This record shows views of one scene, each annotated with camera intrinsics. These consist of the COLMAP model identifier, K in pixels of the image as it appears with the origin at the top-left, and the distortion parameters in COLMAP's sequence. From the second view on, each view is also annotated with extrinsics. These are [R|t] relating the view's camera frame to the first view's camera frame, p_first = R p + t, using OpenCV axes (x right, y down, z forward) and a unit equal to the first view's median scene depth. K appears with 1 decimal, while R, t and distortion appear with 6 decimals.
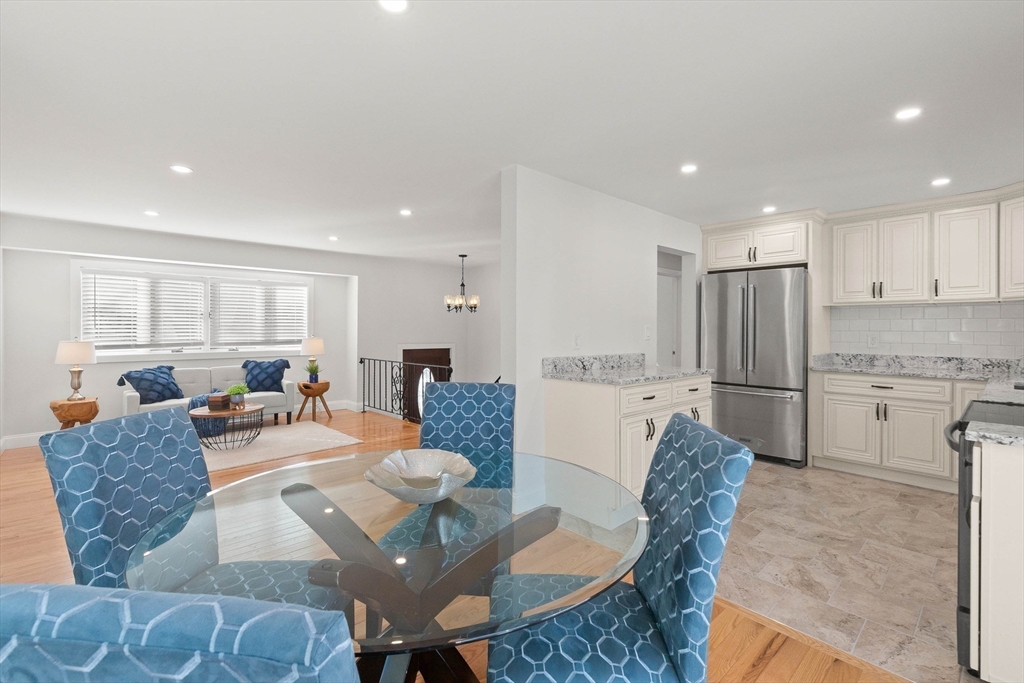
lens RADIAL K [[460.5, 0, 517.3], [0, 460.5, 329.9], [0, 0, 1]] dist [0.003551, 0.000517]
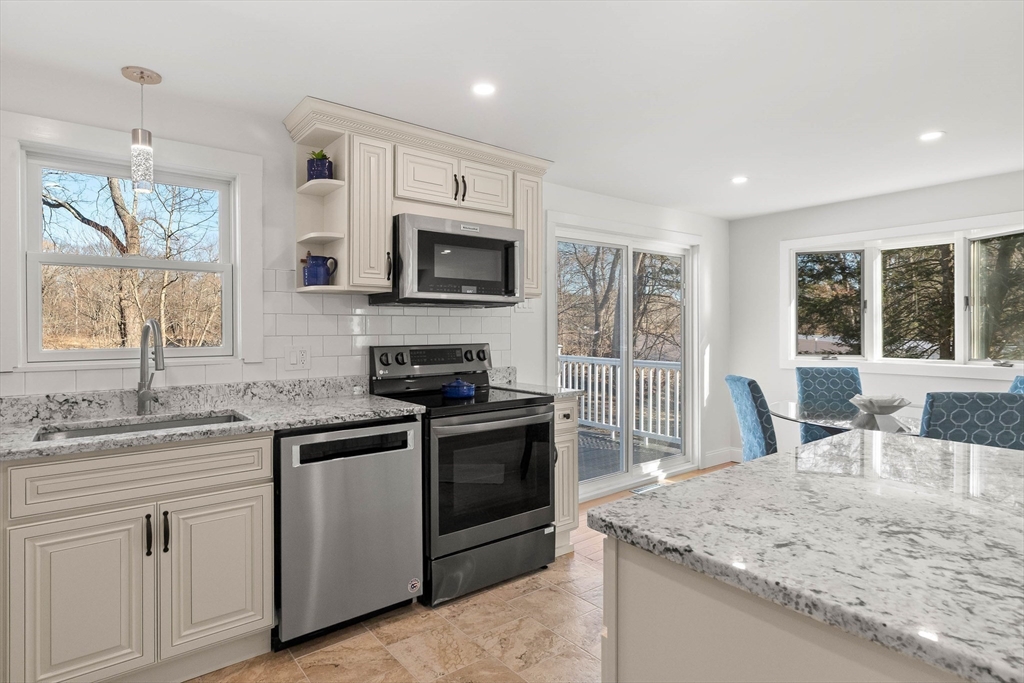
lens RADIAL K [[546.5, 0, 510.7], [0, 546.5, 327.7], [0, 0, 1]] dist [0.004426, 0.000014]
pose [[-0.996432, -0.001225, 0.084395, 0.398665], [-0.001040, 0.999997, 0.002243, -0.007916], [-0.084397, 0.002148, -0.996430, 1.150077]]
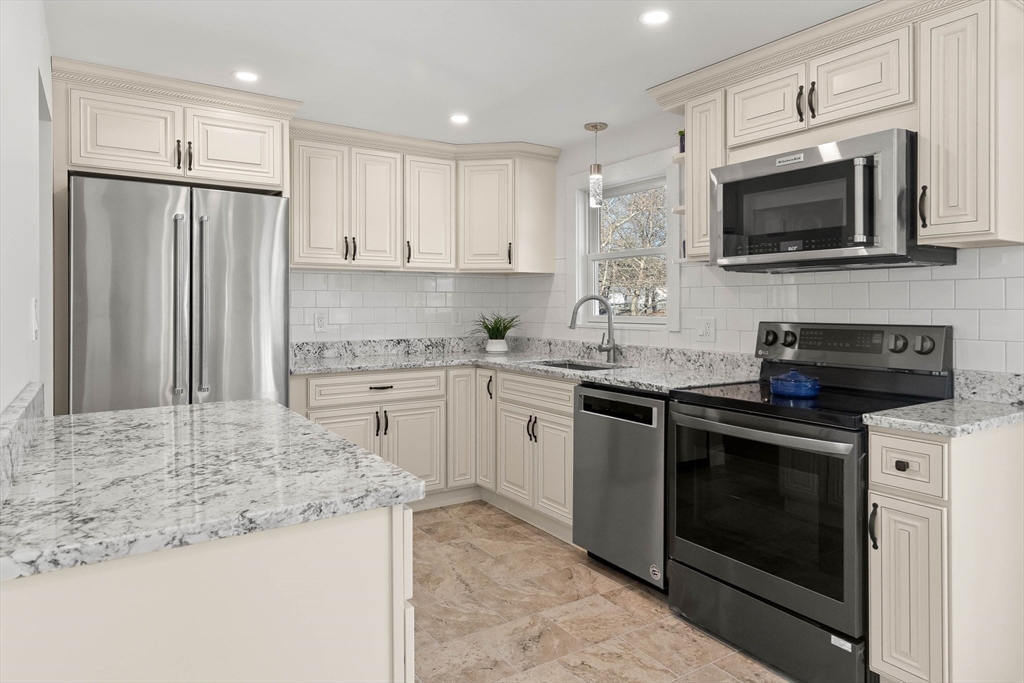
lens RADIAL K [[635.1, 0, 514.9], [0, 635.1, 303.3], [0, 0, 1]] dist [0.002656, 0.000424]
pose [[0.169716, -0.002277, 0.985490, -0.116277], [0.004463, 0.999989, 0.001542, -0.004446], [-0.985483, 0.004136, 0.169724, 0.594320]]
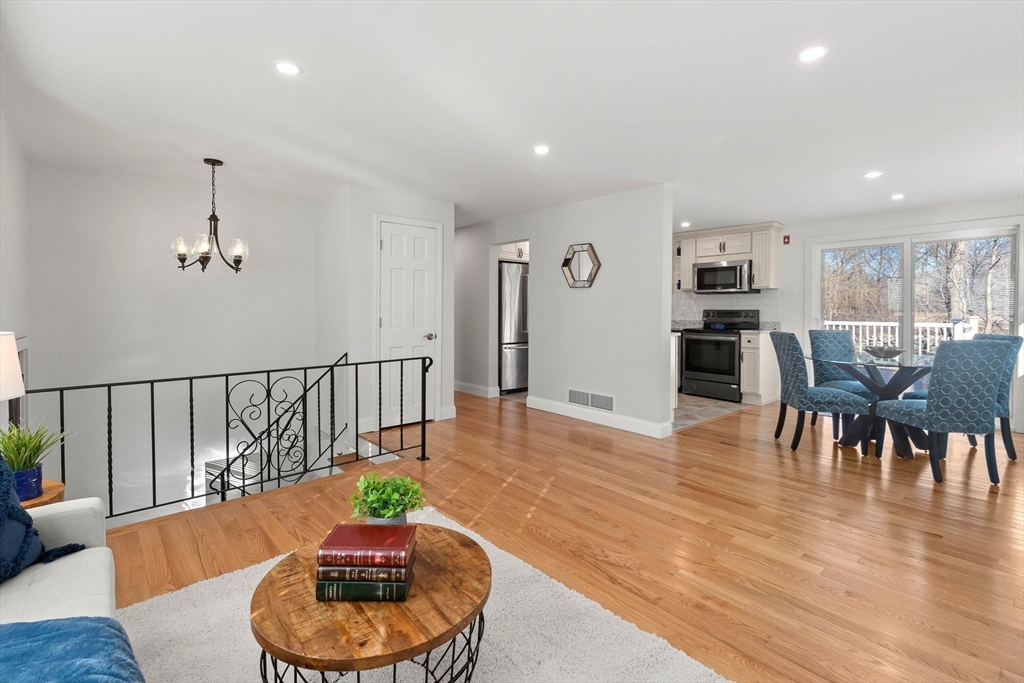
lens RADIAL K [[468.1, 0, 514.1], [0, 468.1, 315.8], [0, 0, 1]] dist [0.000555, 0.000062]
pose [[0.029478, -0.022755, 0.999306, -1.090962], [0.001021, 0.999741, 0.022735, 0.002094], [-0.999565, 0.000350, 0.029493, 1.084607]]
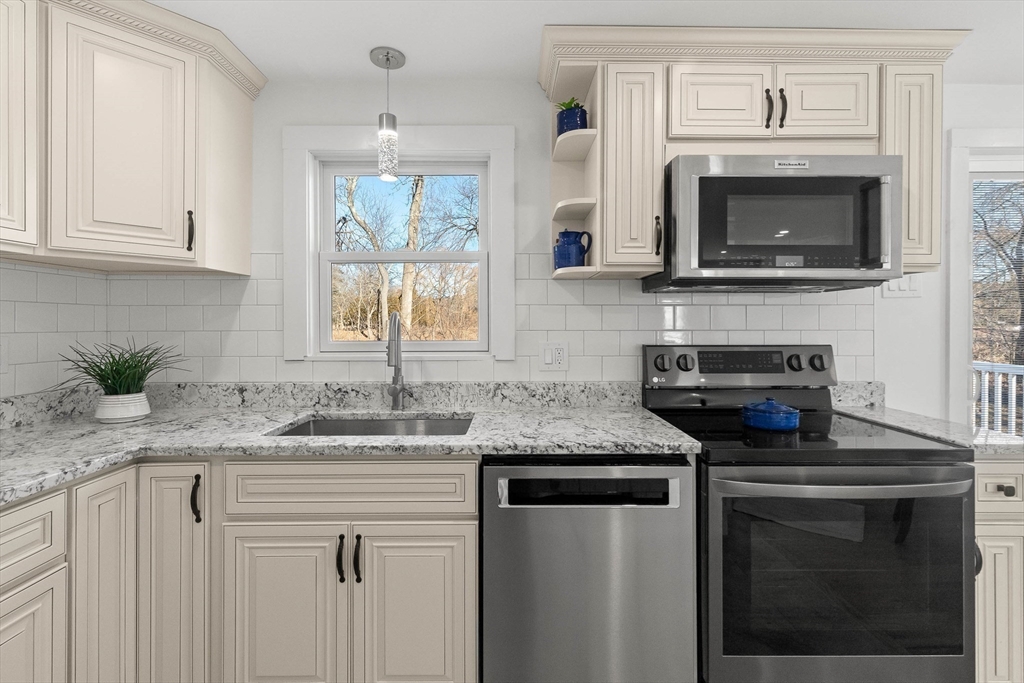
lens RADIAL K [[471.6, 0, 512.5], [0, 471.6, 323.7], [0, 0, 1]] dist [0.004461, 0.000113]
pose [[-0.734353, -0.005065, 0.678749, 0.415355], [-0.000913, 0.999979, 0.006475, -0.006302], [-0.678768, 0.004136, -0.734342, 0.887426]]
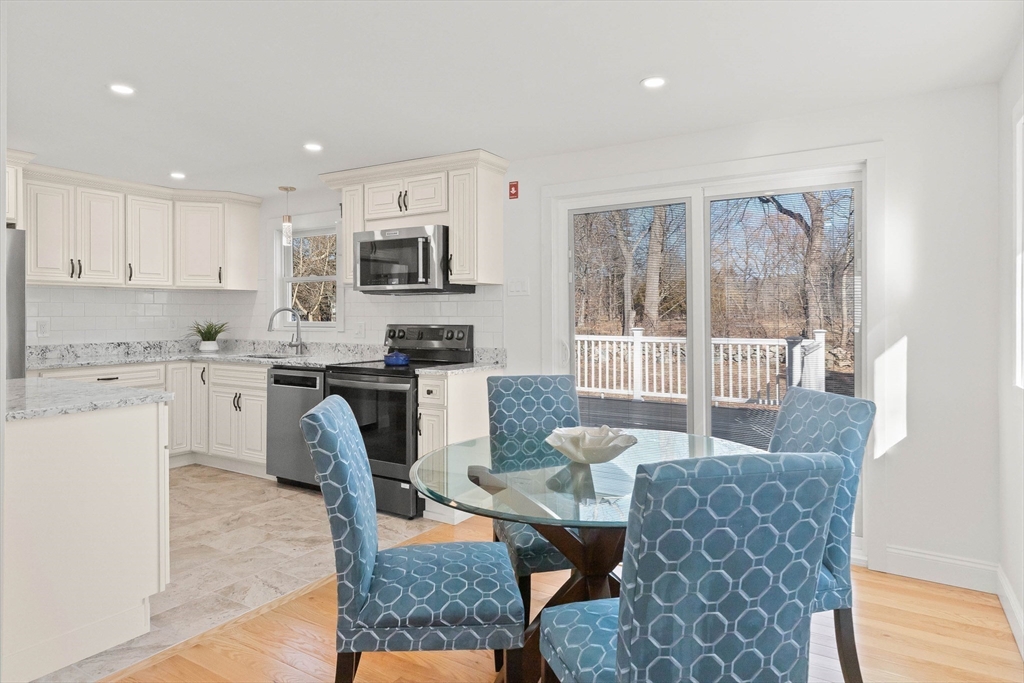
lens RADIAL K [[611.8, 0, 517.5], [0, 611.8, 313.2], [0, 0, 1]] dist [0.005924, 0.000617]
pose [[-0.265642, -0.003943, 0.964064, -0.533576], [0.002765, 0.999984, 0.004852, -0.007200], [-0.964068, 0.003955, -0.265627, 0.512367]]
